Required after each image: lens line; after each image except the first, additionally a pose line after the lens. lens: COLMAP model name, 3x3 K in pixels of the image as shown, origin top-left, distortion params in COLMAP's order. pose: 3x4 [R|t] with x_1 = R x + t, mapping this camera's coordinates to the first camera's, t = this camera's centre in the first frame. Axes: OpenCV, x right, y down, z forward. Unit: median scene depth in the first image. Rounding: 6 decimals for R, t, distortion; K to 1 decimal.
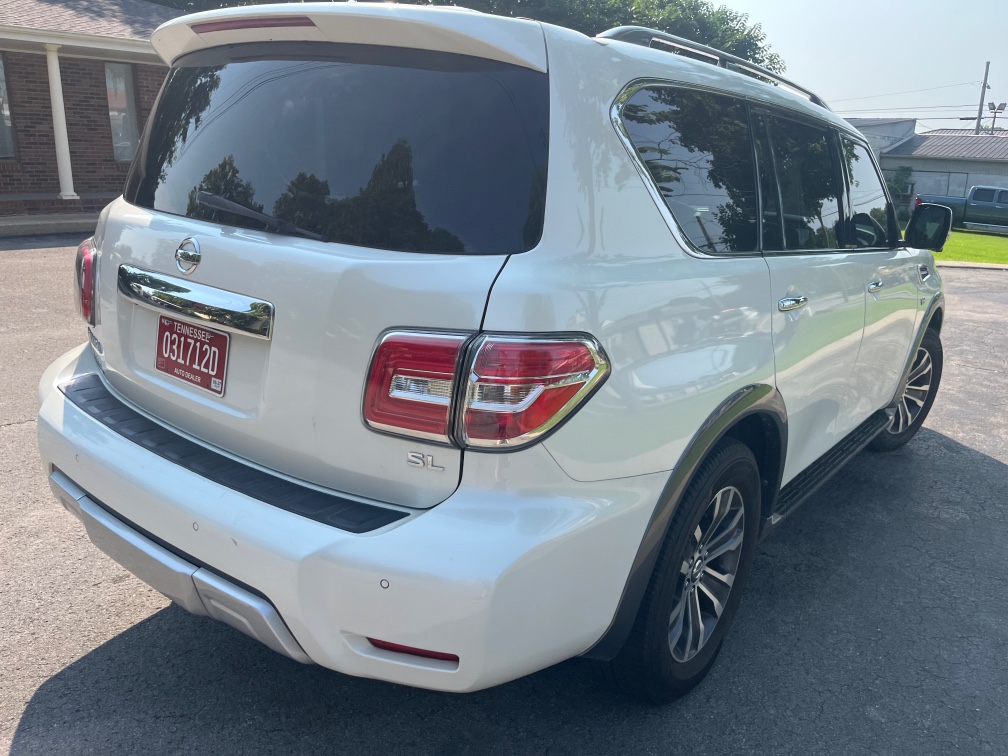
lens RADIAL K [[767.4, 0, 519.9], [0, 767.4, 354.0], [0, 0, 1]] dist [0.032551, -0.058456]
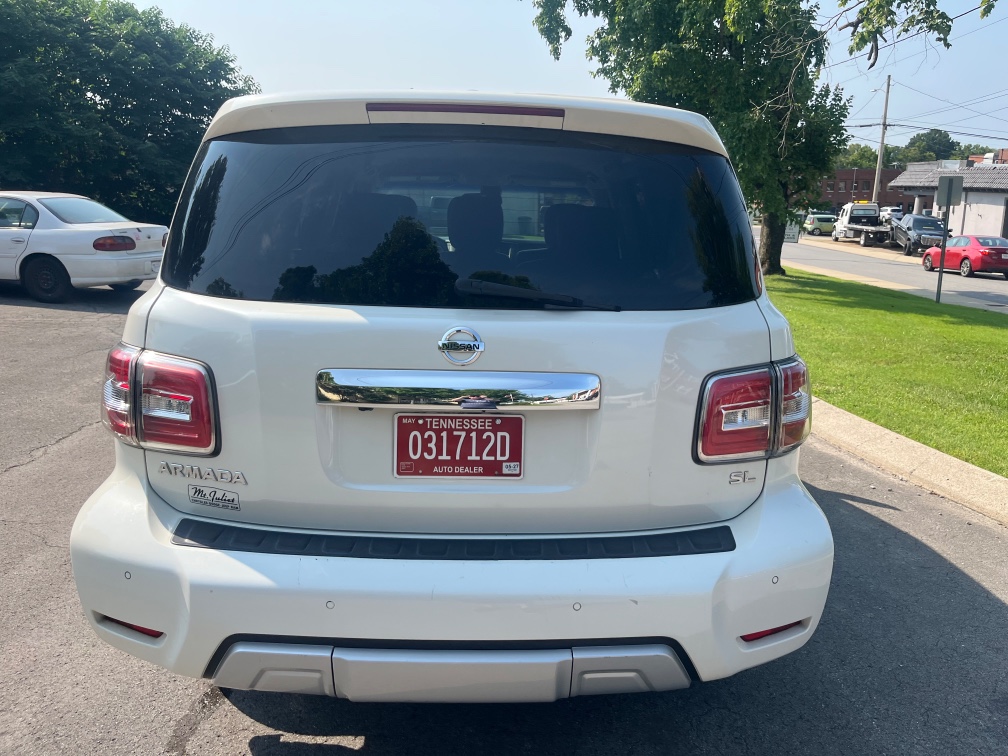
lens RADIAL K [[767.4, 0, 508.7], [0, 767.4, 348.9], [0, 0, 1]] dist [0.032551, -0.058456]
pose [[0.787600, -0.164494, 0.593825, -0.792066], [0.179597, 0.983148, 0.034136, -0.120742], [-0.589433, 0.079764, 0.803870, 0.160860]]
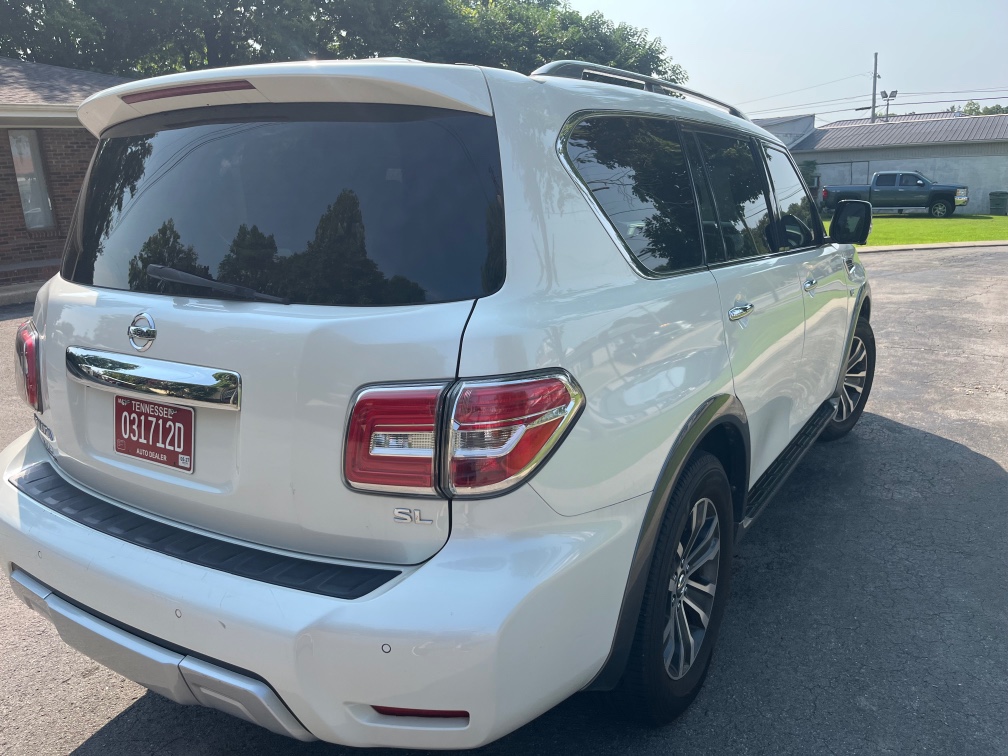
lens RADIAL K [[767.4, 0, 516.4], [0, 767.4, 349.6], [0, 0, 1]] dist [0.032551, -0.058456]
pose [[0.991471, -0.105019, 0.077174, -0.034806], [0.107625, 0.993726, -0.030407, -0.021147], [-0.073497, 0.038454, 0.996554, 0.002683]]
